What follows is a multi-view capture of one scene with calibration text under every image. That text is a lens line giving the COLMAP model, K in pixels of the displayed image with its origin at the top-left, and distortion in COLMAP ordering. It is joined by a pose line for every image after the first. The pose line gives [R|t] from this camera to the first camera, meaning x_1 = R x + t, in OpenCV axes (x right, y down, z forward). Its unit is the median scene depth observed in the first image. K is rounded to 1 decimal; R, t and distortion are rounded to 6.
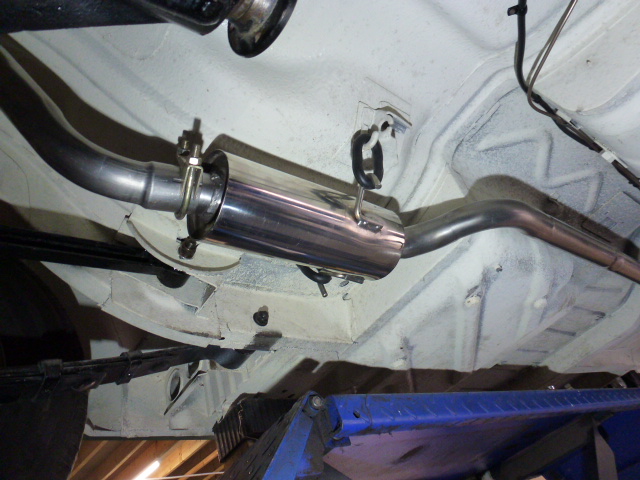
lens RADIAL K [[475.1, 0, 320.0], [0, 475.1, 240.0], [0, 0, 1]] dist [-0.067612, 0.007334]
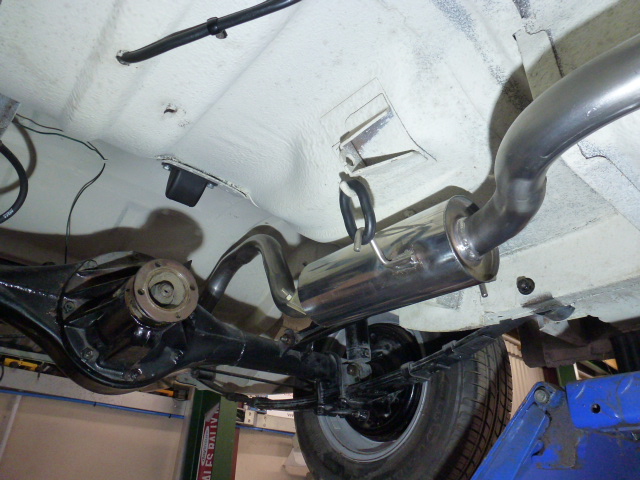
lens RADIAL K [[464.0, 0, 320.3], [0, 464.0, 244.4], [0, 0, 1]] dist [-0.048801, 0.009709]
pose [[0.047767, -0.168912, -0.984473, 0.858179], [0.611819, 0.784020, -0.104833, -0.058682], [0.789554, -0.597312, 0.140794, 0.674913]]
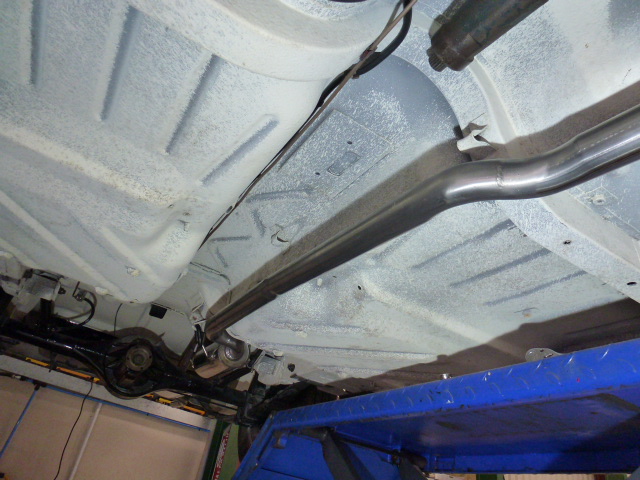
lens RADIAL K [[475.1, 0, 320.0], [0, 475.1, 240.0], [0, 0, 1]] dist [-0.067612, 0.007334]
pose [[-0.131622, -0.247503, -0.959905, 2.202930], [0.547305, 0.789222, -0.278541, 0.410266], [0.826518, -0.562023, 0.031580, 1.510702]]
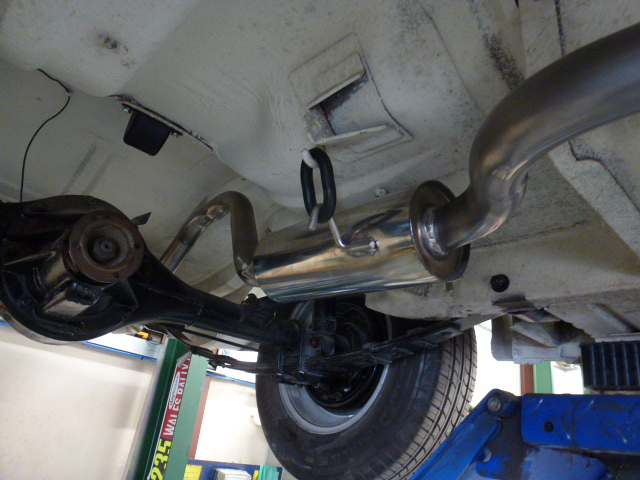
lens RADIAL K [[464.0, 0, 320.3], [0, 464.0, 244.4], [0, 0, 1]] dist [-0.048801, 0.009709]
pose [[0.069056, -0.067757, -0.995309, 0.785962], [0.520306, 0.853696, -0.022017, -0.053338], [0.851184, -0.516345, 0.094207, 0.759566]]
